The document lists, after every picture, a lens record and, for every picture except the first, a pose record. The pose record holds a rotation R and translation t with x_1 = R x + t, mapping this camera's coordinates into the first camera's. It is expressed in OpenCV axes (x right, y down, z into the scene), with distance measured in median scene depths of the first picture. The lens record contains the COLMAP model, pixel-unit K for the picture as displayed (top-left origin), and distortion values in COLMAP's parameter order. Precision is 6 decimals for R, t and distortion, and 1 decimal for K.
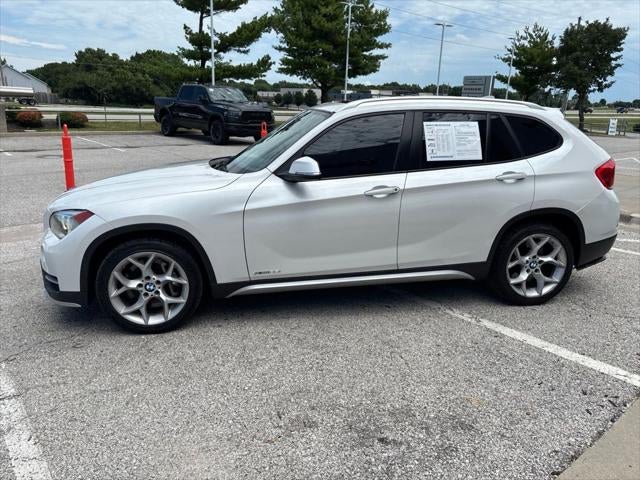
lens RADIAL K [[484.3, 0, 320.0], [0, 484.3, 232.1], [0, 0, 1]] dist [0.050398, -0.061000]
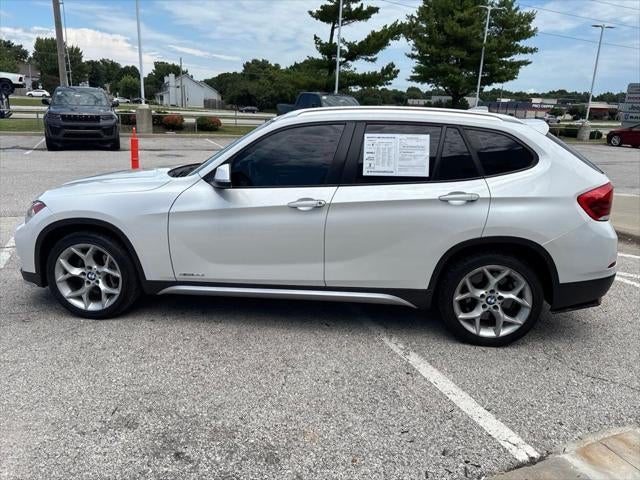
lens RADIAL K [[484.3, 0, 320.0], [0, 484.3, 232.1], [0, 0, 1]] dist [0.050398, -0.061000]
pose [[0.955470, 0.085092, -0.282552, 0.393048], [-0.089200, 0.996012, -0.001681, -0.026293], [0.281283, 0.026810, 0.959250, 0.077049]]
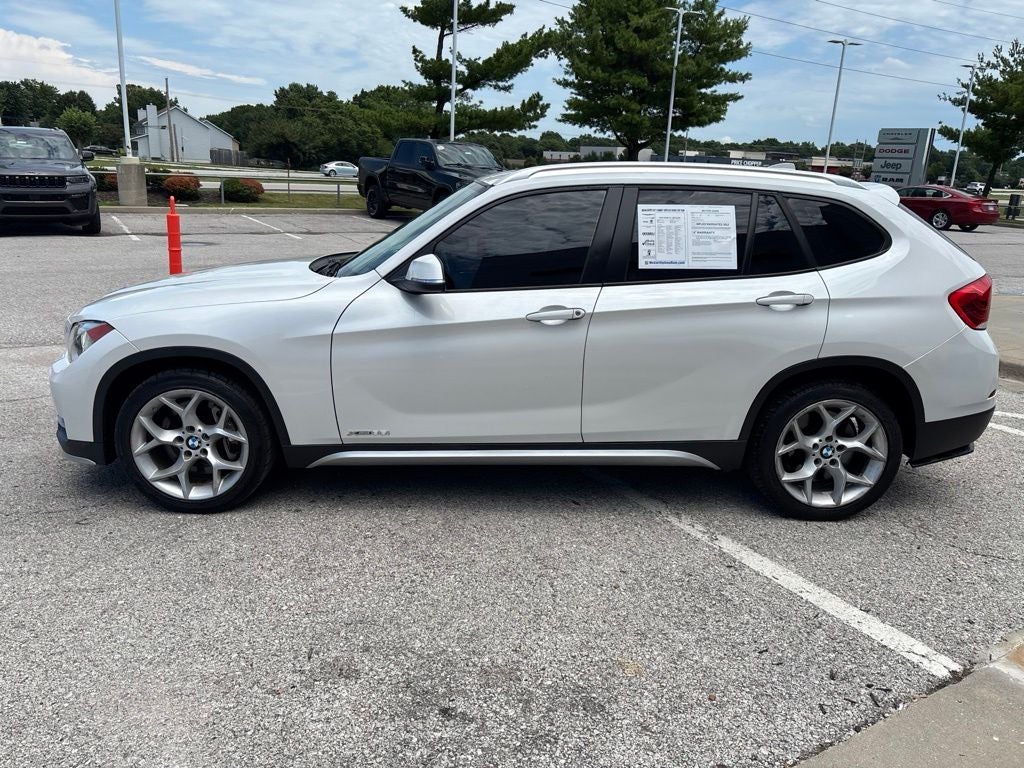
lens RADIAL K [[774.8, 0, 512.1], [0, 774.8, 371.3], [0, 0, 1]] dist [0.050398, -0.061000]
pose [[0.986503, 0.056602, -0.153647, 0.208463], [-0.057541, 0.998342, -0.001669, -0.006416], [0.153297, 0.010488, 0.988124, 0.014395]]
